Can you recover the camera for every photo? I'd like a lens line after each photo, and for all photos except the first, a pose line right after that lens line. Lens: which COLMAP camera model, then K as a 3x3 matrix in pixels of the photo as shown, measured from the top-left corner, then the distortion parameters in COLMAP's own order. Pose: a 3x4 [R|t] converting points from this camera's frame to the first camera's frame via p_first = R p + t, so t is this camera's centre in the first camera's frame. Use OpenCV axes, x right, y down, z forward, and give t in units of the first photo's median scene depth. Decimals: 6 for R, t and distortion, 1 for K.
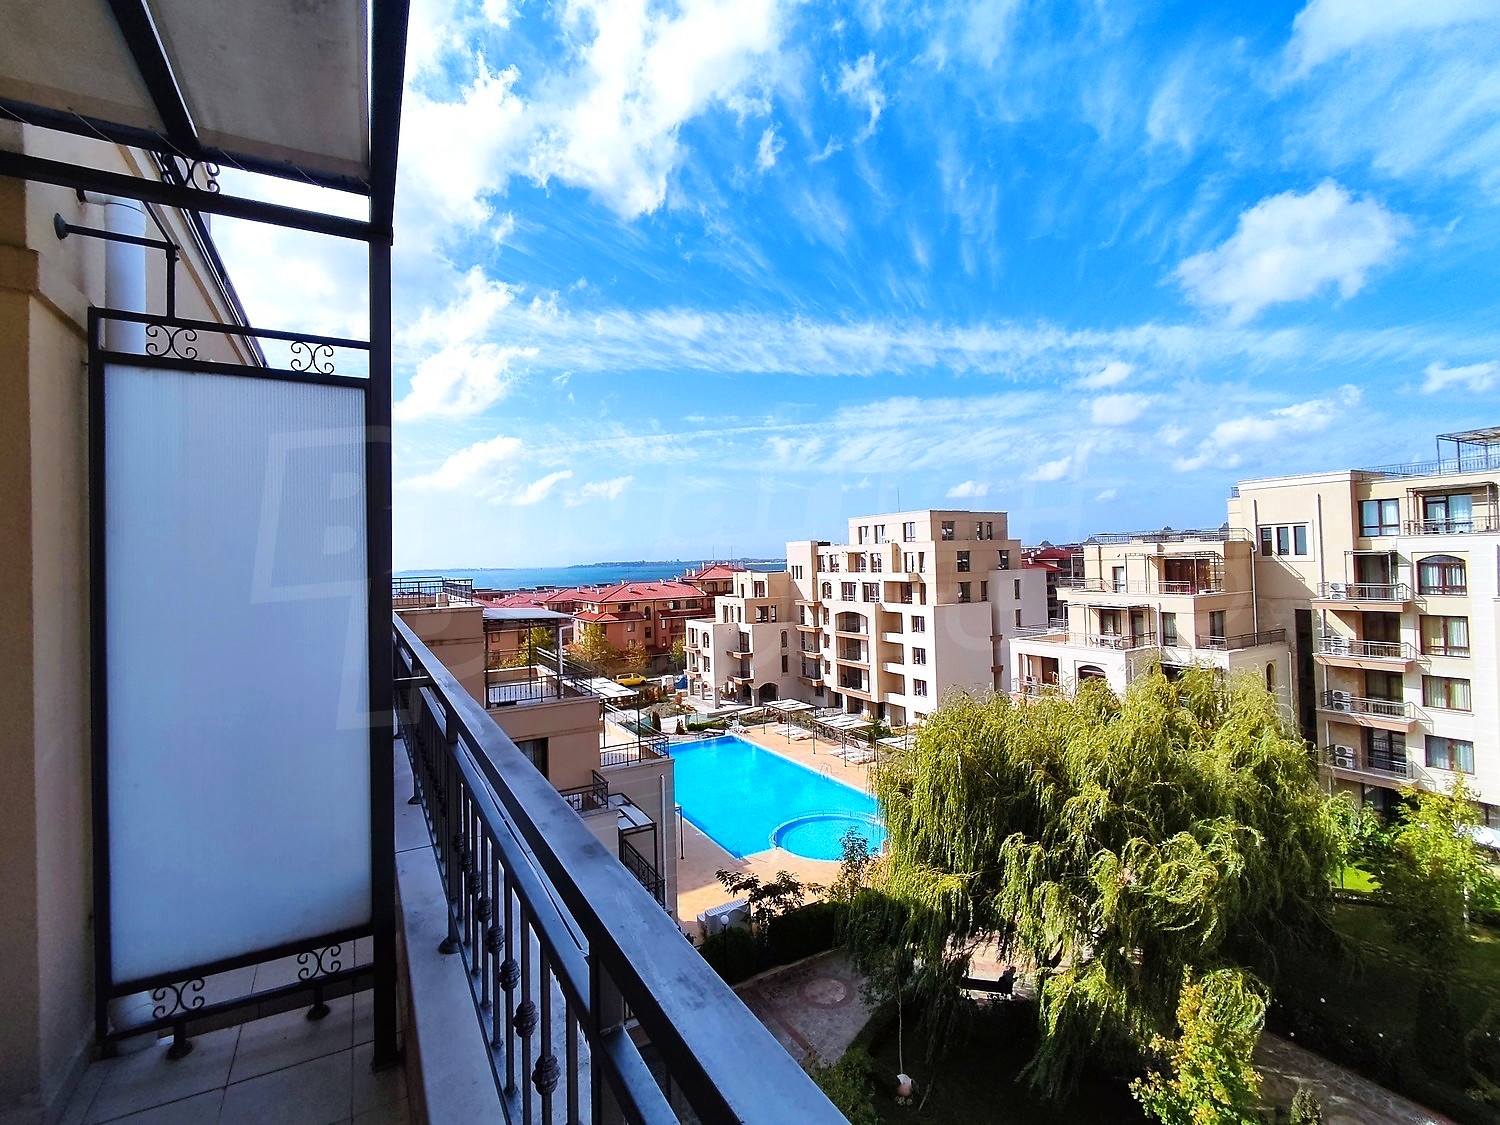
lens RADIAL K [[683.6, 0, 761.6], [0, 683.6, 546.3], [0, 0, 1]] dist [0.007965, -0.003913]
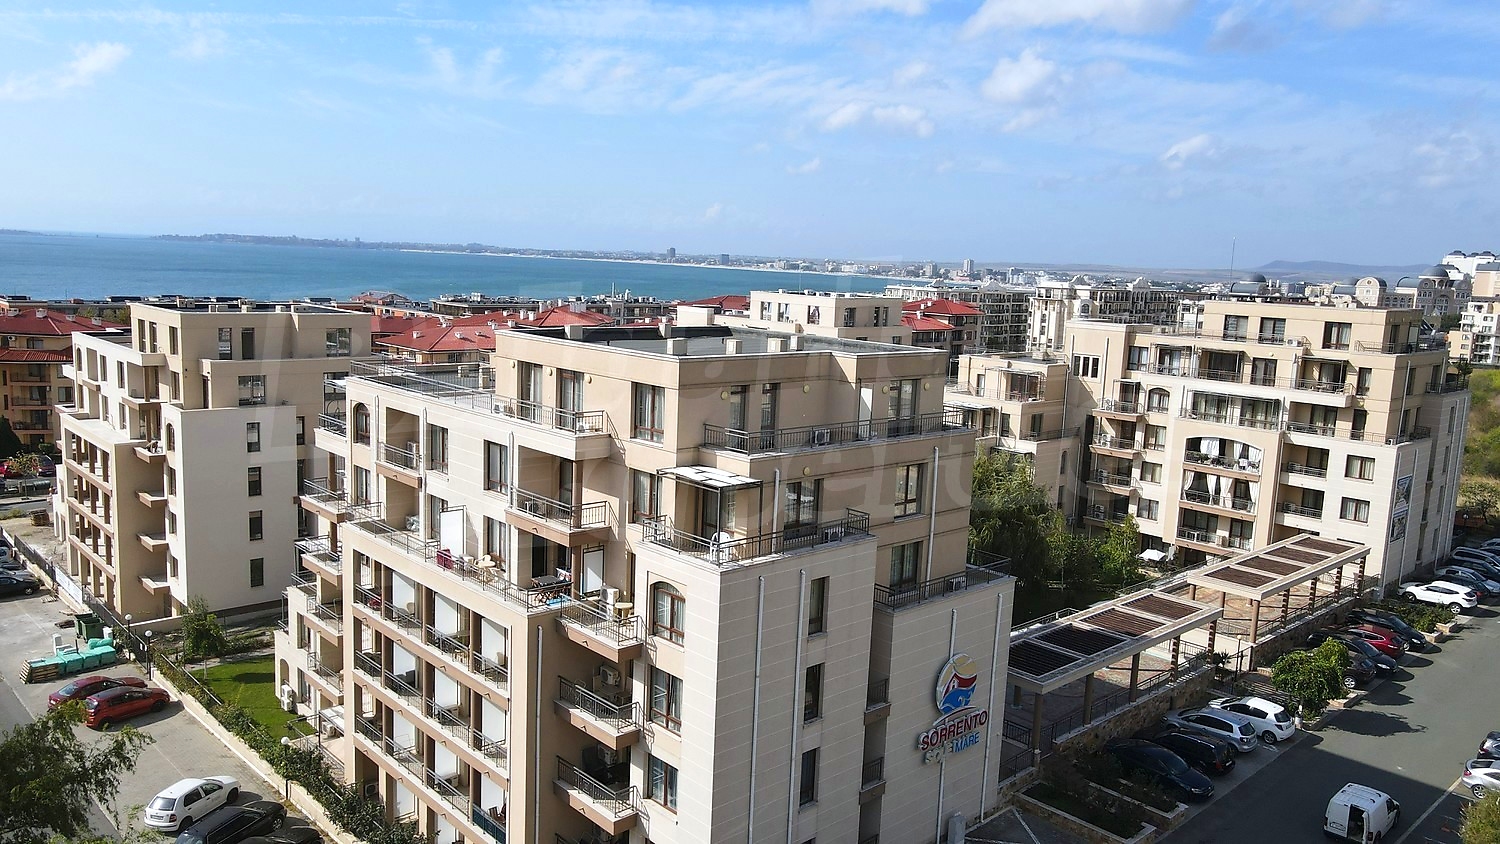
lens RADIAL K [[1108.9, 0, 755.6], [0, 1108.9, 424.4], [0, 0, 1]] dist [-0.003481, 0.030350]
pose [[0.970382, 0.031611, 0.239499, -0.475490], [-0.072525, 0.983790, 0.164004, -0.228991], [-0.230432, -0.176517, 0.956945, -1.120717]]
